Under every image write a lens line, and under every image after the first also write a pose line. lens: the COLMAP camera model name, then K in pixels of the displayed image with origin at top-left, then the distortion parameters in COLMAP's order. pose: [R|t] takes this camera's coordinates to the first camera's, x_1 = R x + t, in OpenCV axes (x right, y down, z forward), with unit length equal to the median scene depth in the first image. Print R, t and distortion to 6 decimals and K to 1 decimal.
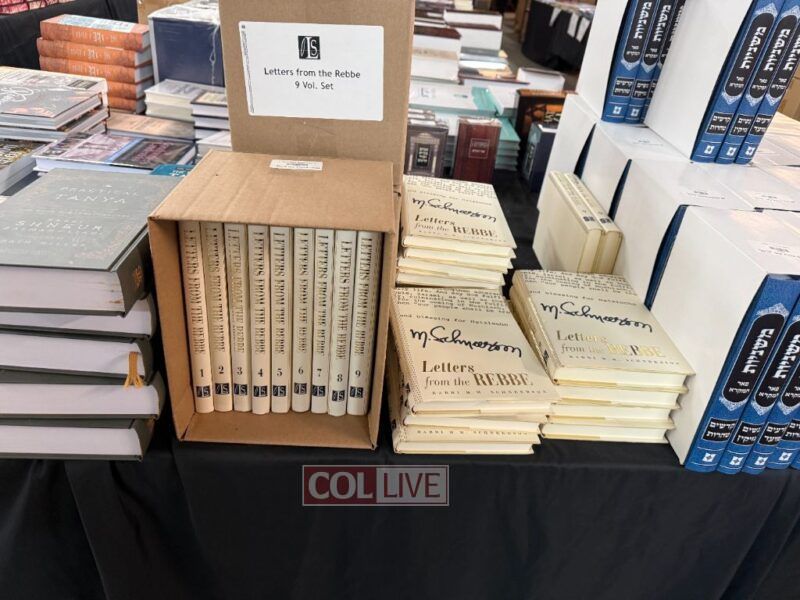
lens RADIAL K [[589.5, 0, 404.1], [0, 589.5, 279.2], [0, 0, 1]] dist [0.051534, -0.061729]
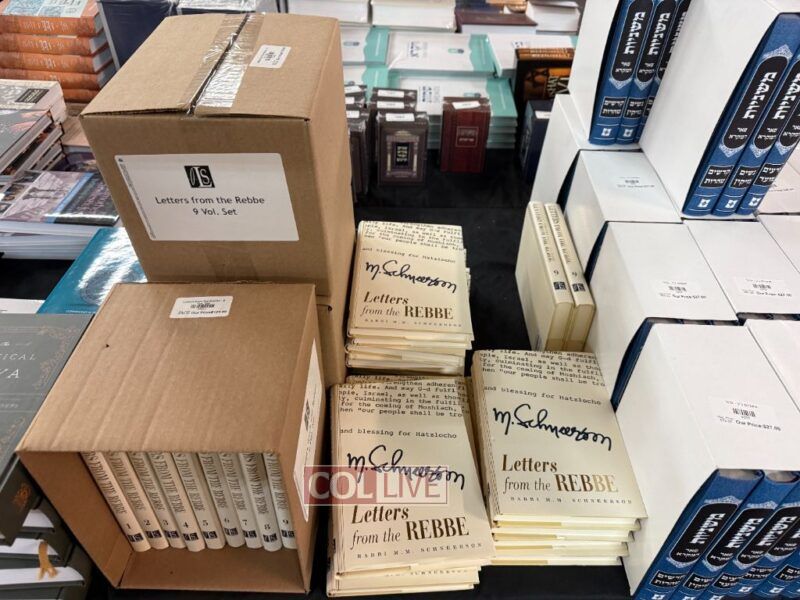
lens RADIAL K [[589.5, 0, 397.5], [0, 589.5, 295.2], [0, 0, 1]] dist [0.051534, -0.061729]
pose [[0.995973, -0.031641, -0.083884, 0.144147], [0.048826, 0.976155, 0.211514, -0.292612], [0.075192, -0.214758, 0.973769, 0.110546]]
